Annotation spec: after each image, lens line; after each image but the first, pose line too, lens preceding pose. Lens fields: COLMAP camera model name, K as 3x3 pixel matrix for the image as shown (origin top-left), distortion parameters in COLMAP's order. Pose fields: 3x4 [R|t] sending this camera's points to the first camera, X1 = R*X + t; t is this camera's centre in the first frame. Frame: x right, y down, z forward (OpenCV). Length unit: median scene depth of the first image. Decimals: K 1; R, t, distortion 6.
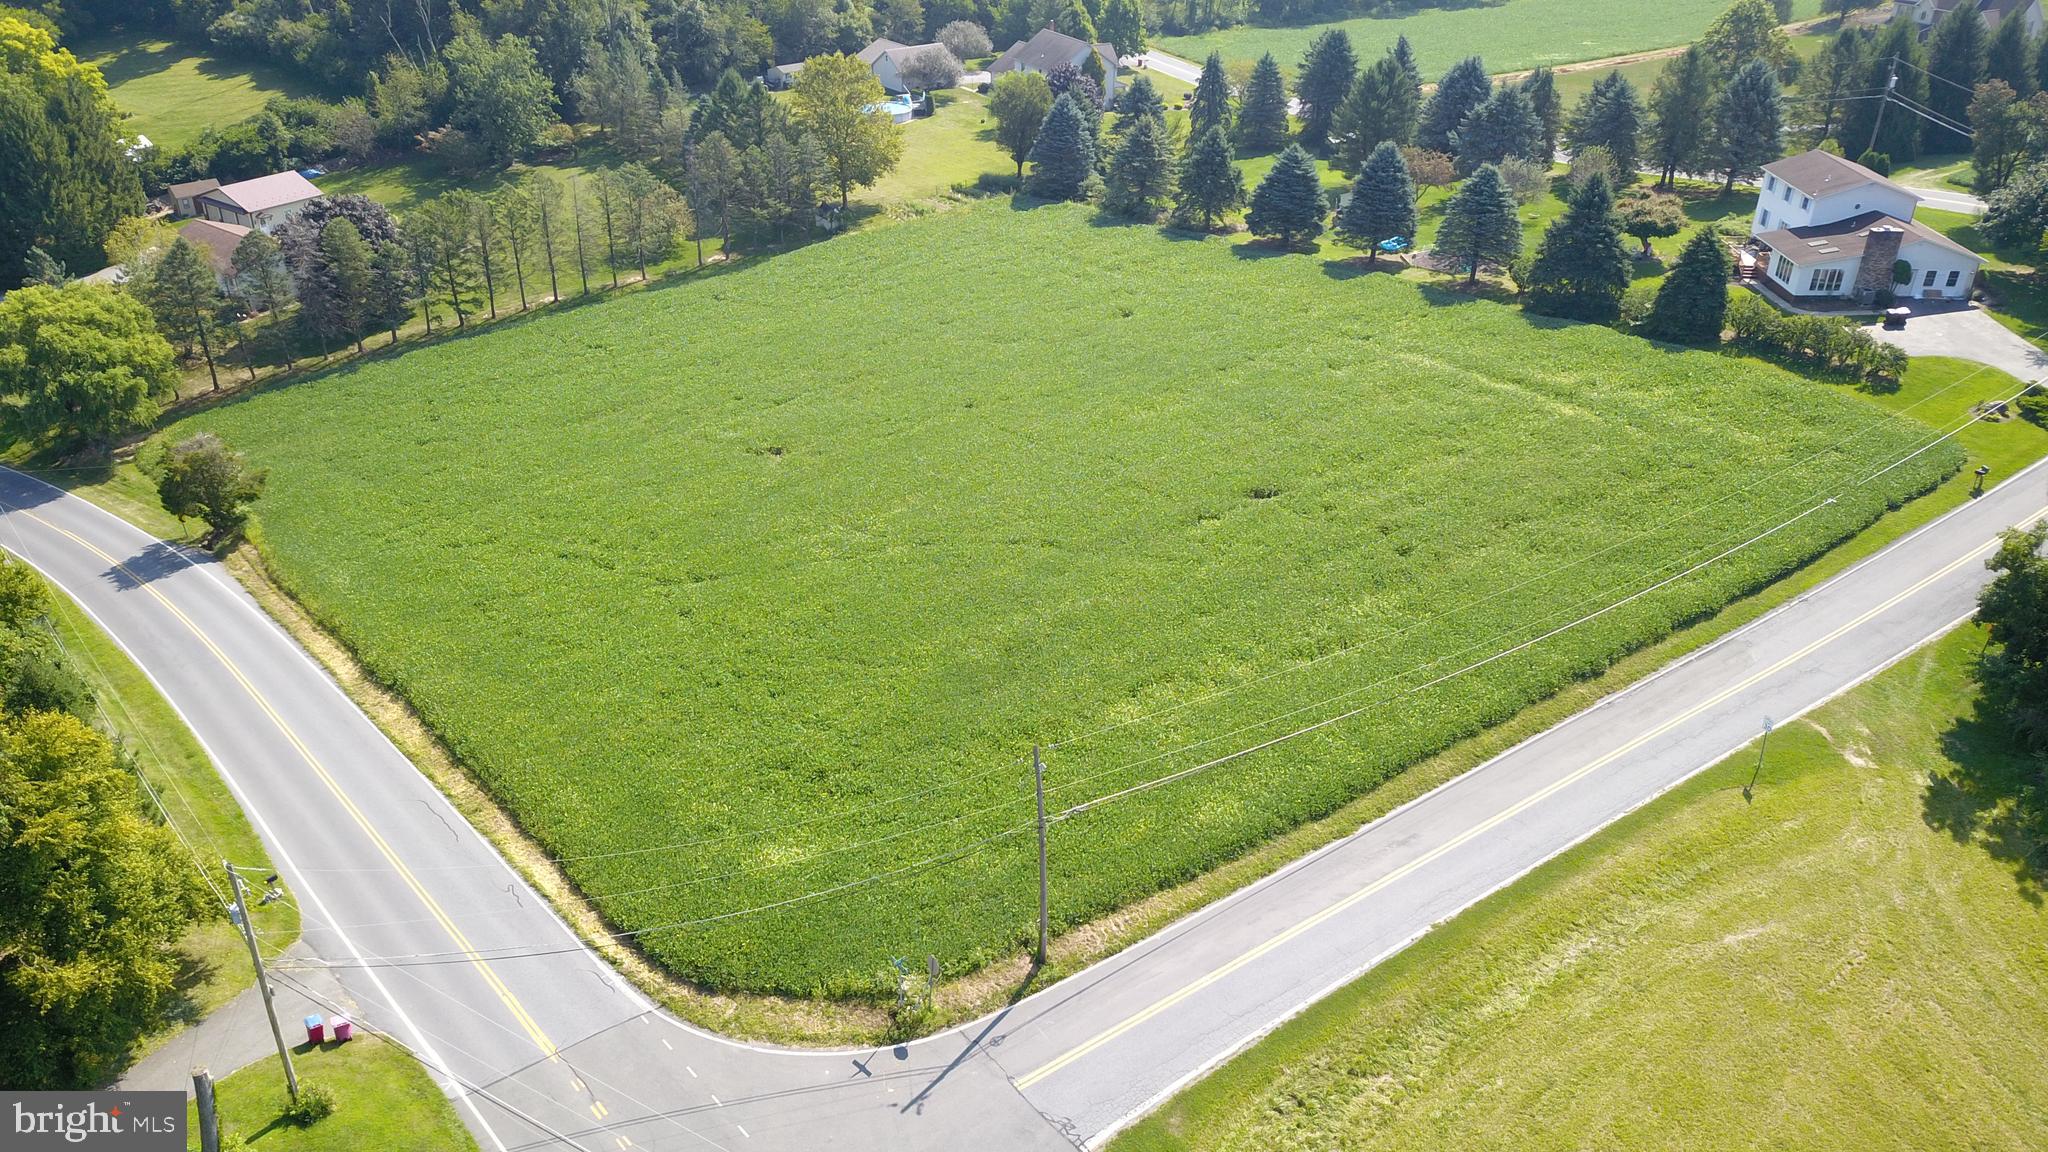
lens RADIAL K [[1568.6, 0, 1005.3], [0, 1568.6, 586.1], [0, 0, 1]] dist [0.023349, -0.027464]
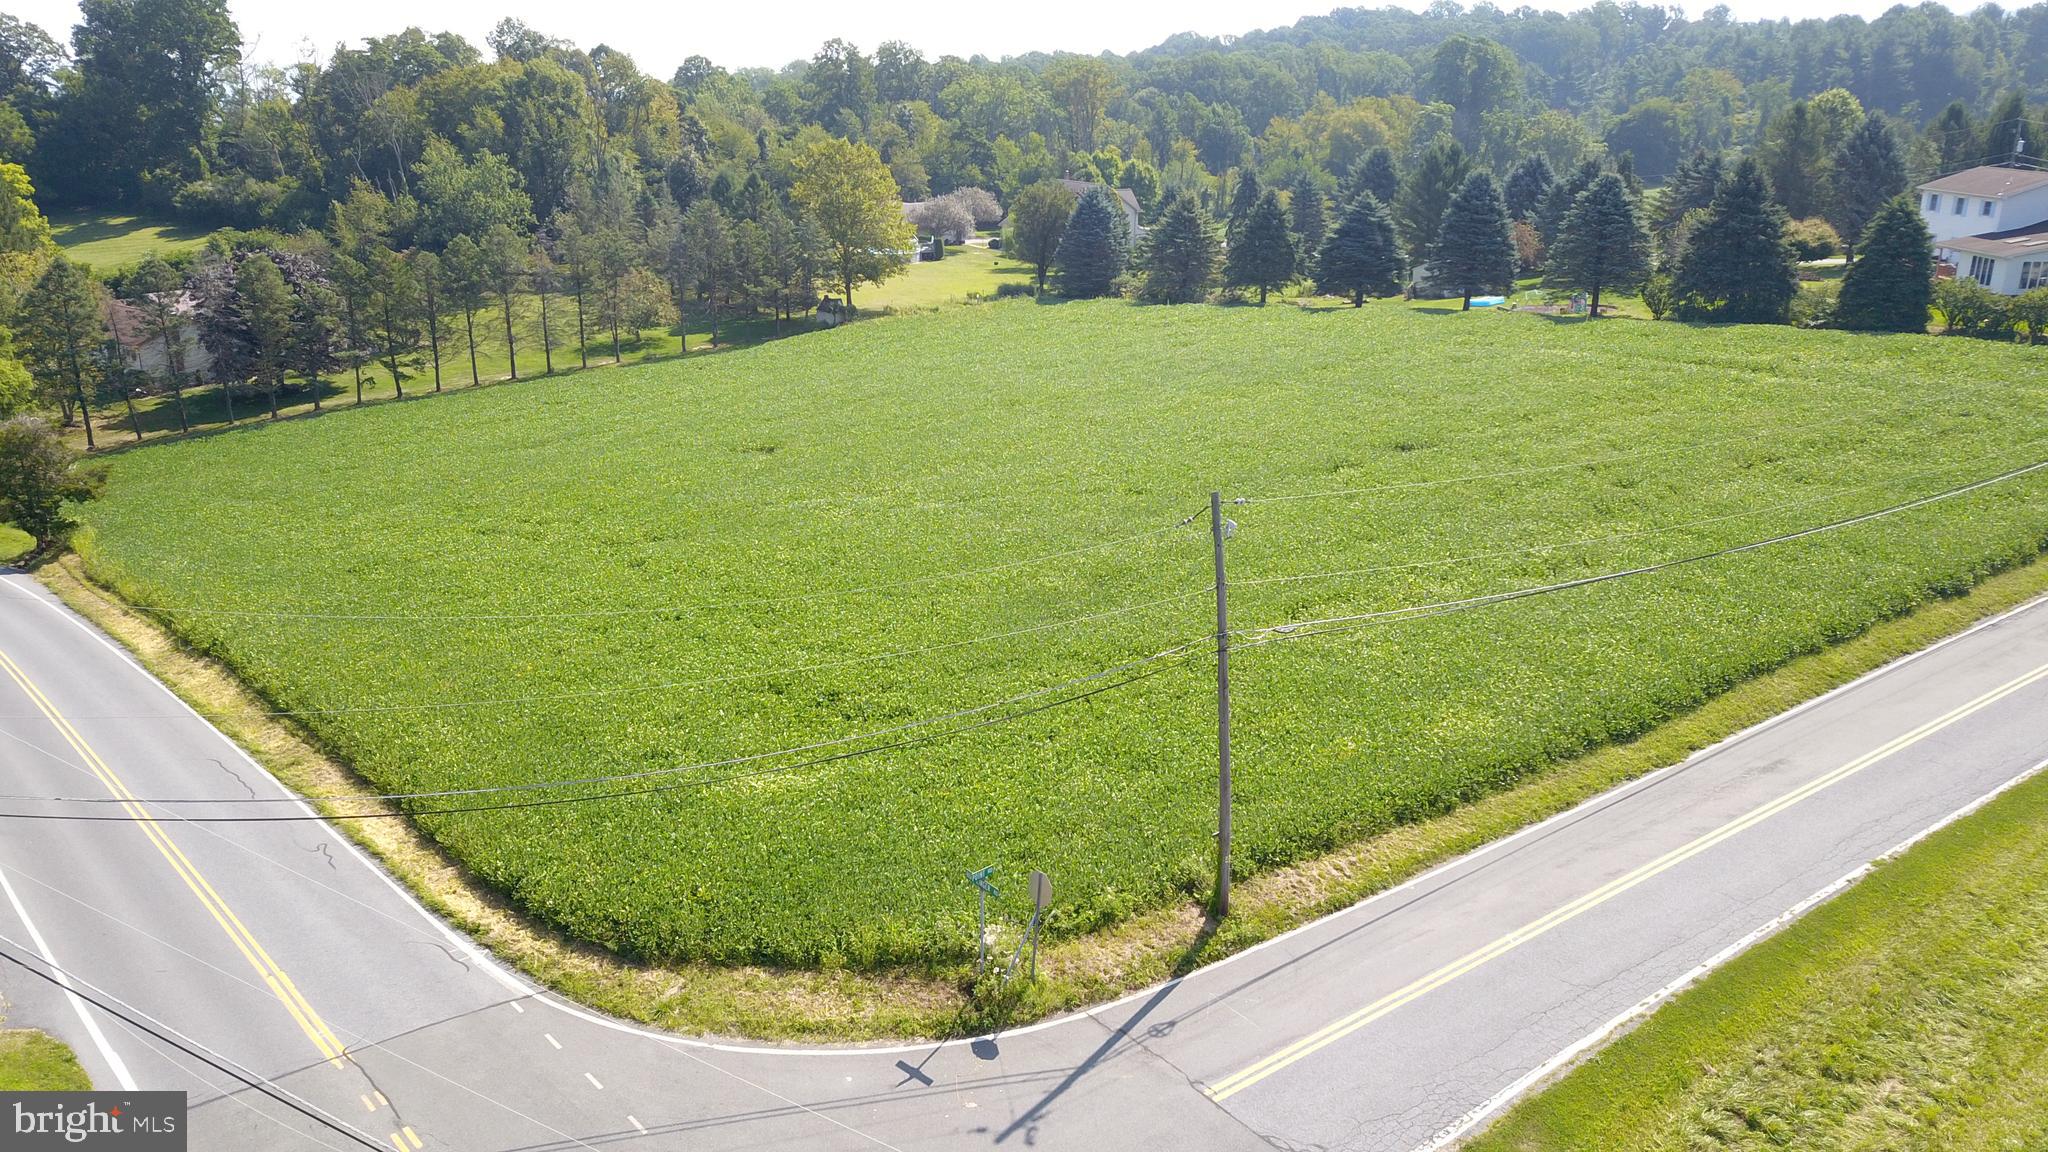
lens RADIAL K [[1568.6, 0, 1004.9], [0, 1568.6, 585.4], [0, 0, 1]] dist [0.023349, -0.027464]
pose [[0.999939, -0.006804, 0.008748, -0.043126], [0.008380, 0.980755, -0.195063, 0.167950], [-0.007252, 0.195125, 0.980752, 0.299627]]
